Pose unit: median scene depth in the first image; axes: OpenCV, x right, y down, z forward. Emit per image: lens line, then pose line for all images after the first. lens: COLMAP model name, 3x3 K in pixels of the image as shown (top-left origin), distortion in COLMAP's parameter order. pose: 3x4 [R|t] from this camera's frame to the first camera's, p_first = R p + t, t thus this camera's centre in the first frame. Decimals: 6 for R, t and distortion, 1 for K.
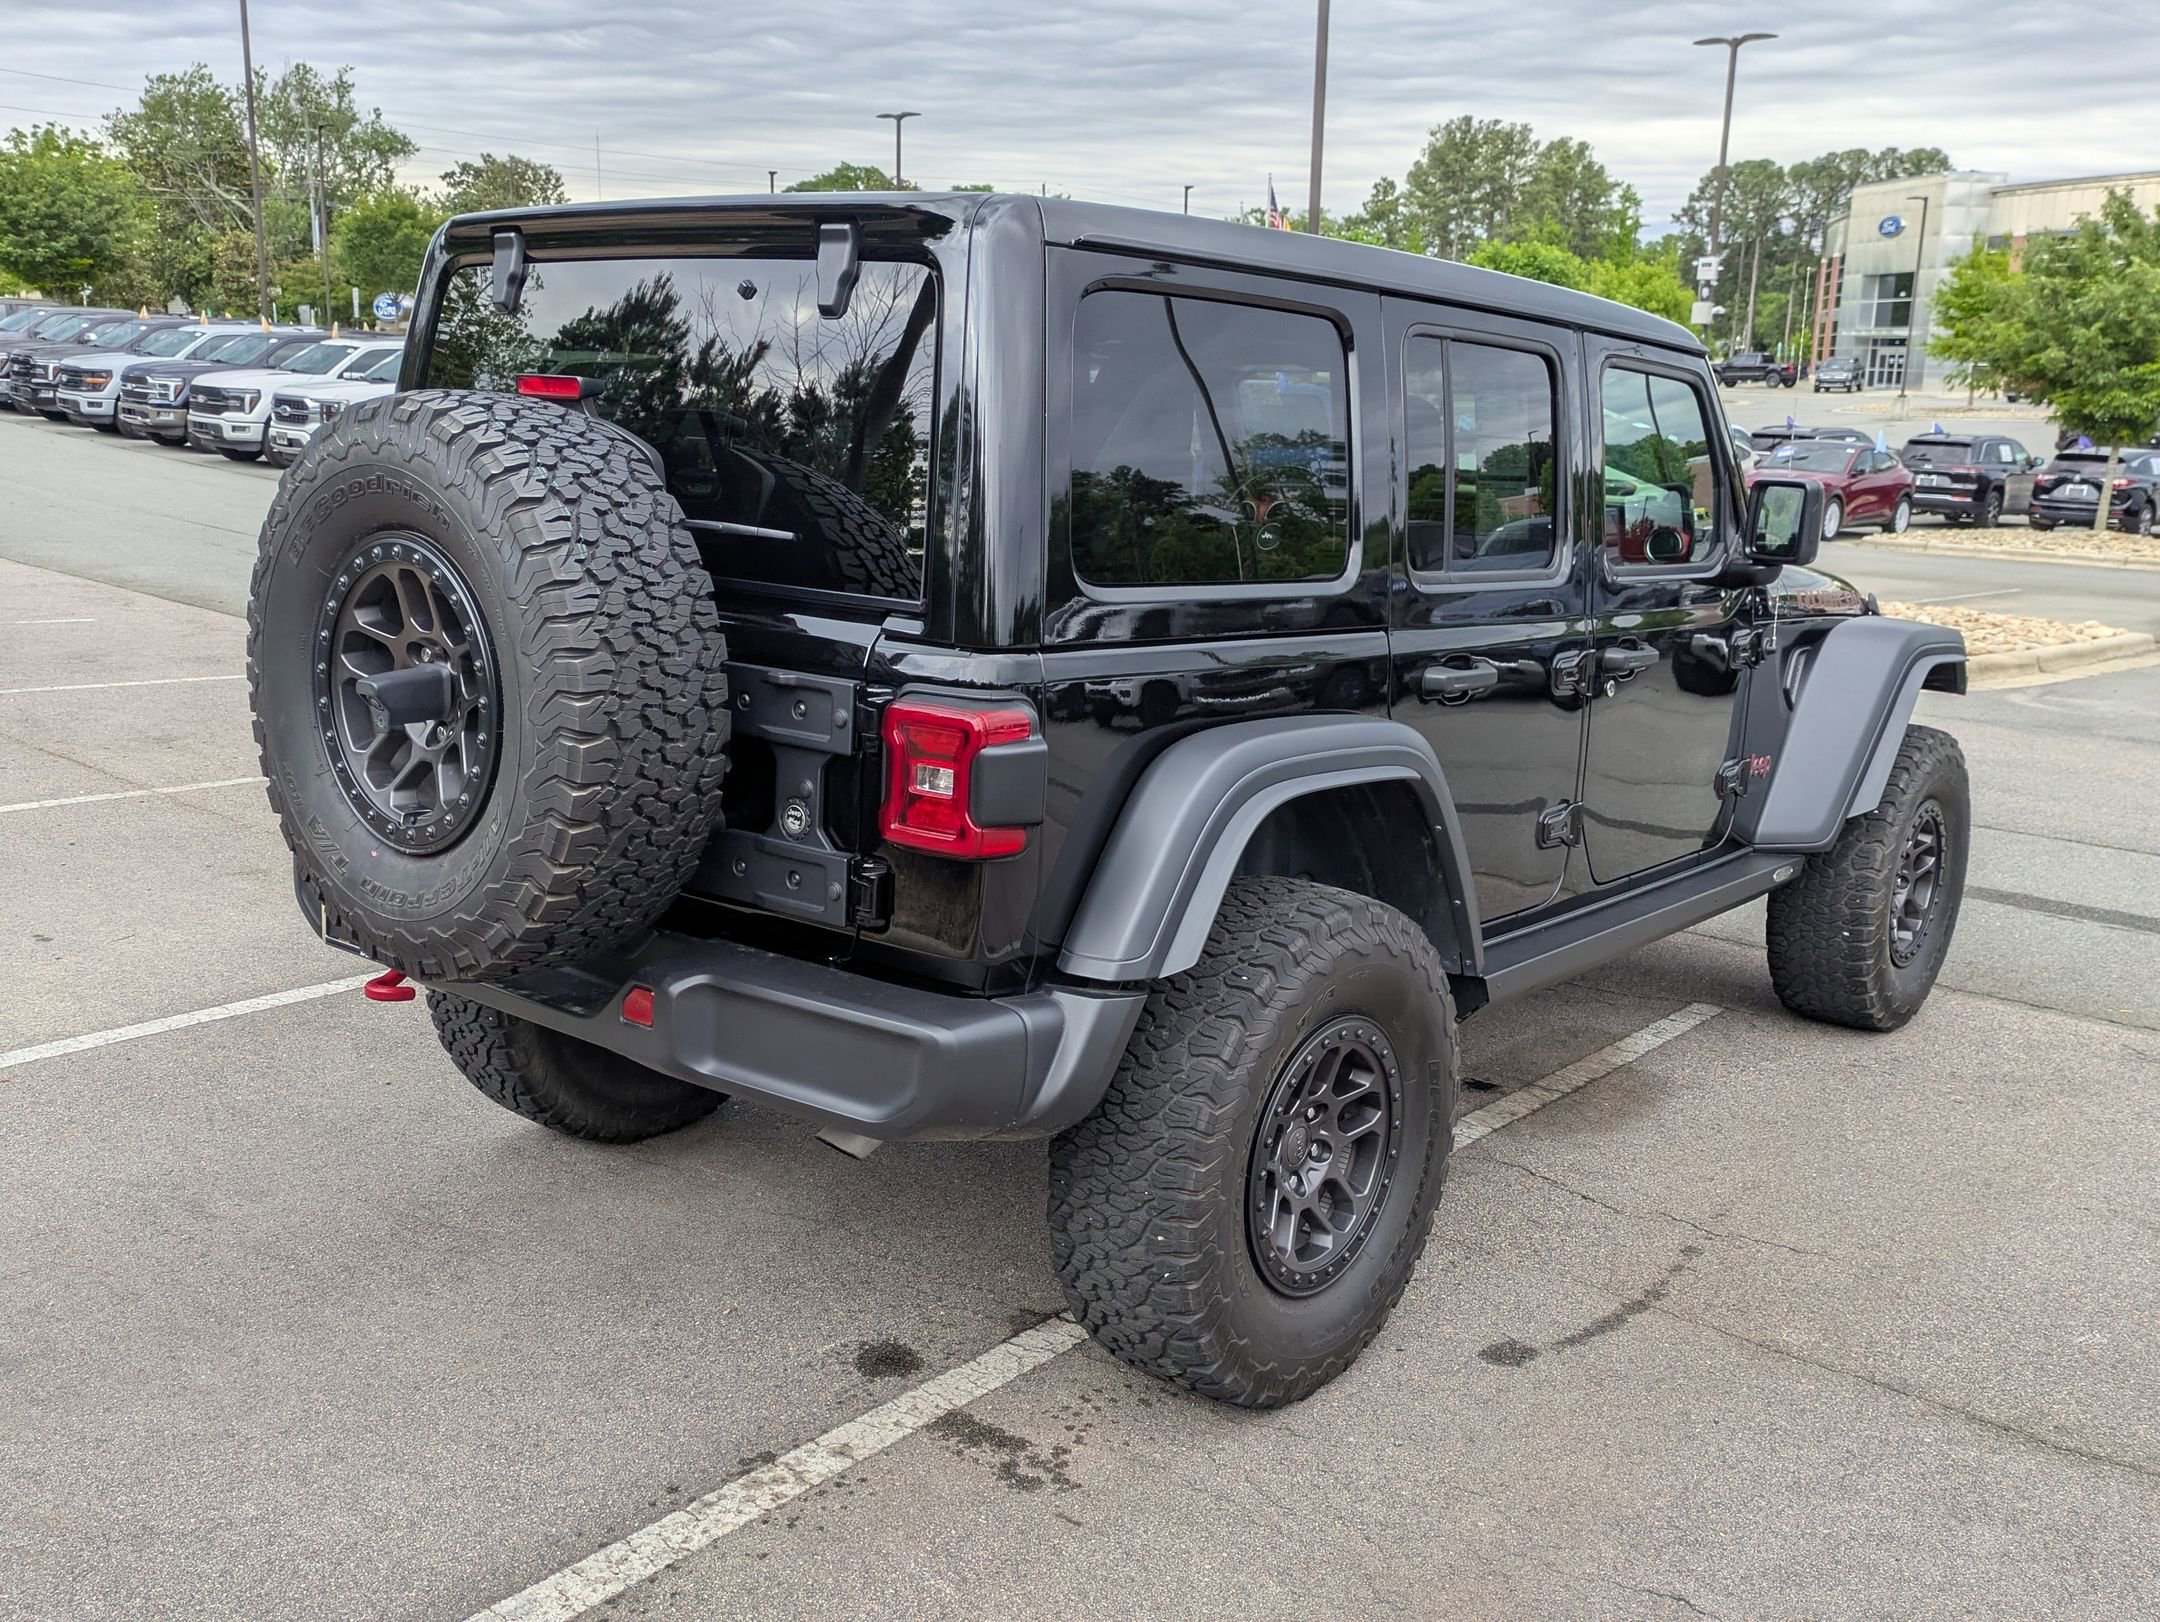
lens RADIAL K [[2145.3, 0, 1087.0], [0, 2145.3, 828.1], [0, 0, 1]] dist [0.079594, -0.101268]
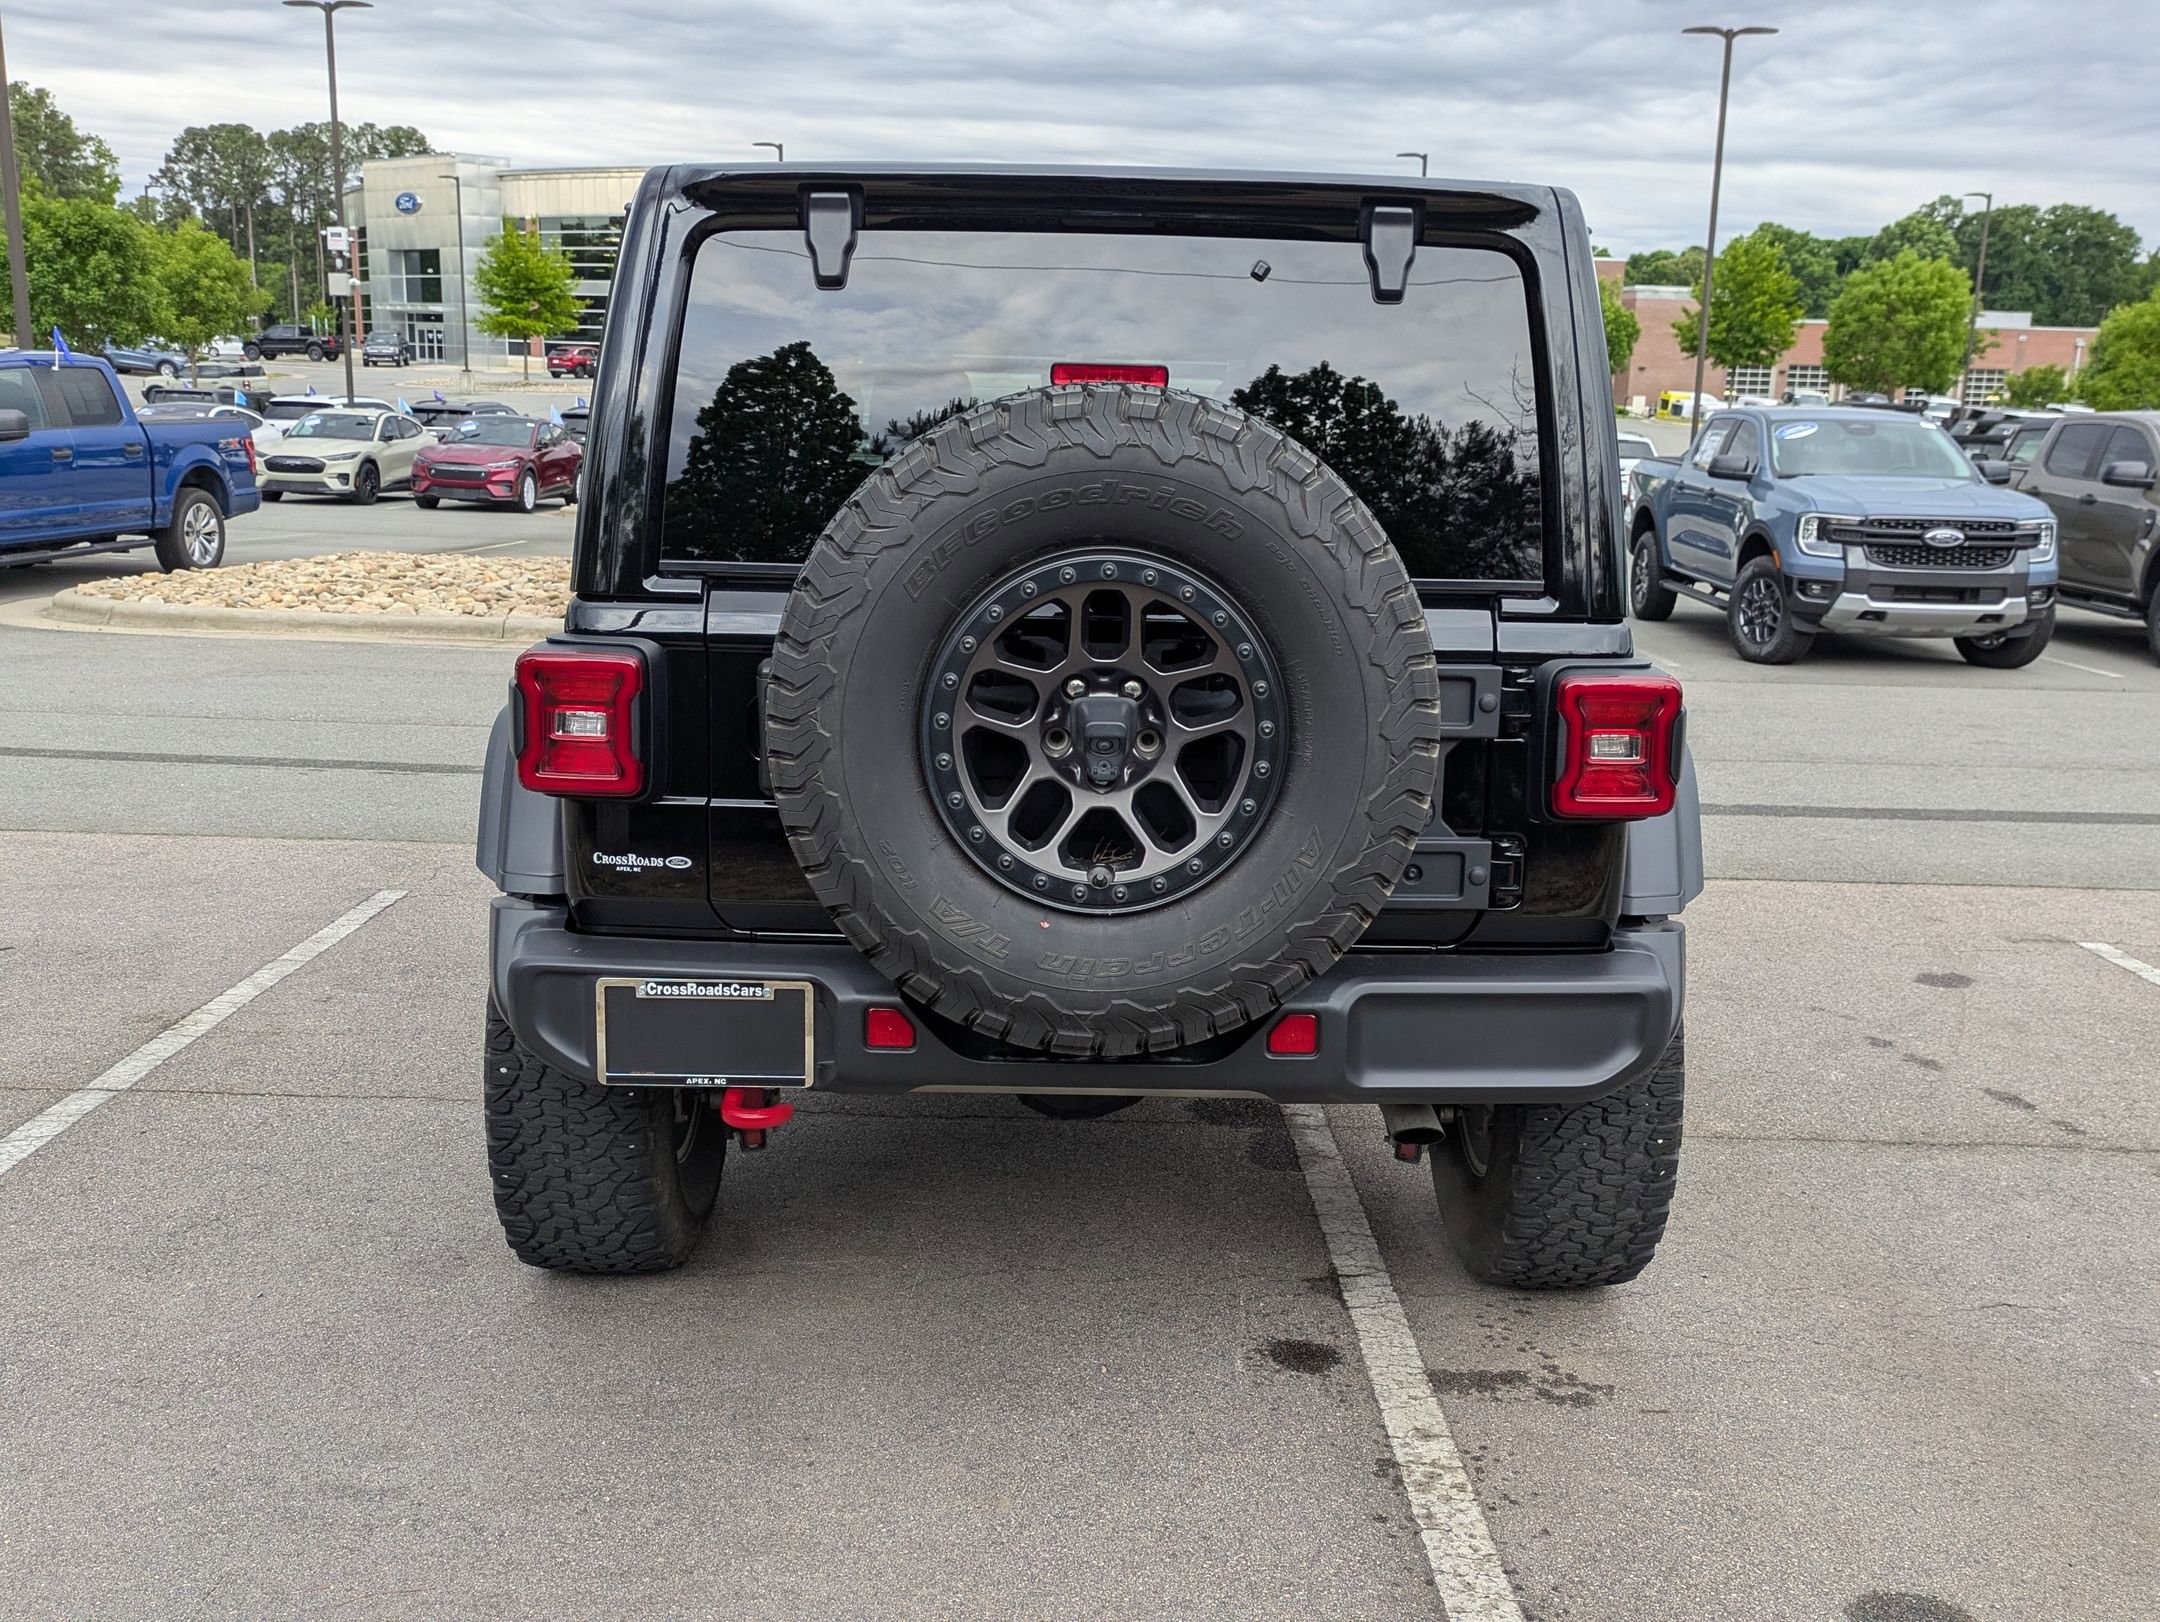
lens RADIAL K [[2145.3, 0, 1087.0], [0, 2145.3, 828.1], [0, 0, 1]] dist [0.079594, -0.101268]
pose [[0.737537, -0.145004, 0.659555, -0.106937], [0.136899, 0.988500, 0.064237, -0.009613], [-0.661285, 0.042915, 0.748907, 0.042573]]
